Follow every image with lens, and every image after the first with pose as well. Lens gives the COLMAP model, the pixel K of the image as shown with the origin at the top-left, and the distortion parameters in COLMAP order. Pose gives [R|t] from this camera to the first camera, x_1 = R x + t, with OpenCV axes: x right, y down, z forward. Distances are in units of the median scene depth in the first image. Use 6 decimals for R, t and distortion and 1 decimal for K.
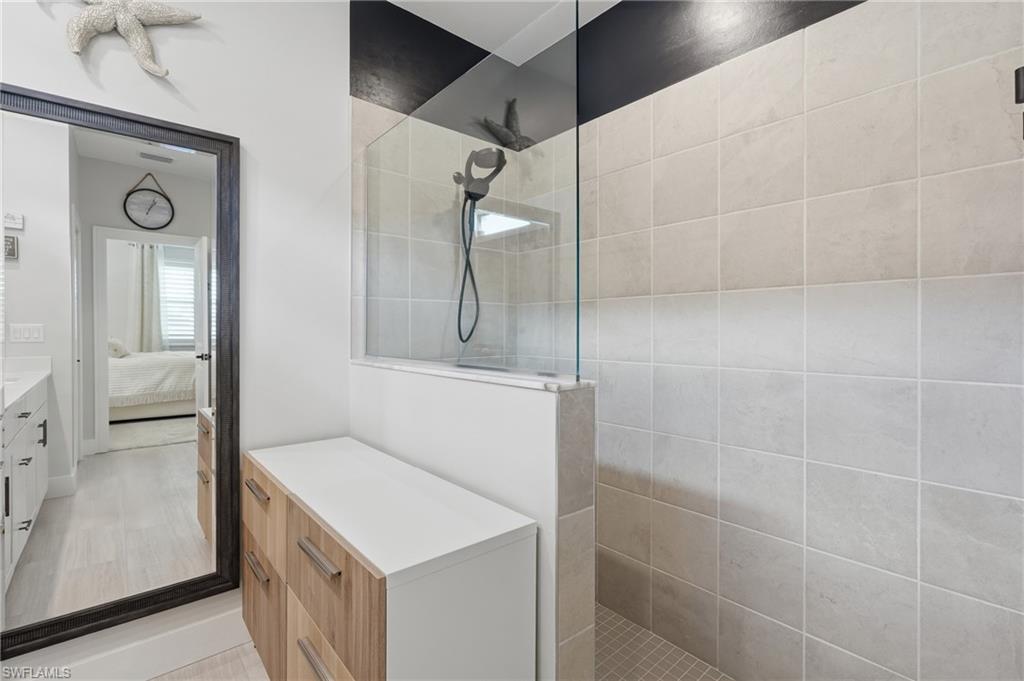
lens RADIAL K [[467.9, 0, 512.7], [0, 467.9, 329.3], [0, 0, 1]] dist [-0.000641, -0.000064]
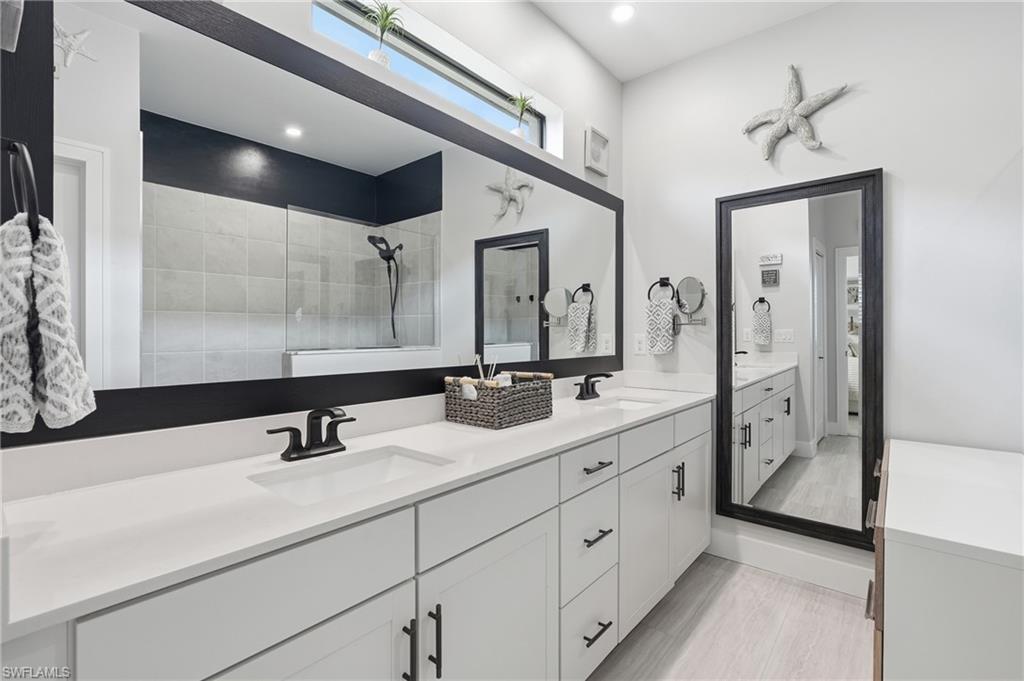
lens RADIAL K [[467.9, 0, 512.7], [0, 467.9, 329.3], [0, 0, 1]] dist [-0.000641, -0.000064]
pose [[0.166346, -0.011155, -0.986004, 0.412557], [0.002352, 0.999938, -0.010916, 0.002684], [0.986065, -0.000503, 0.166362, -0.099118]]
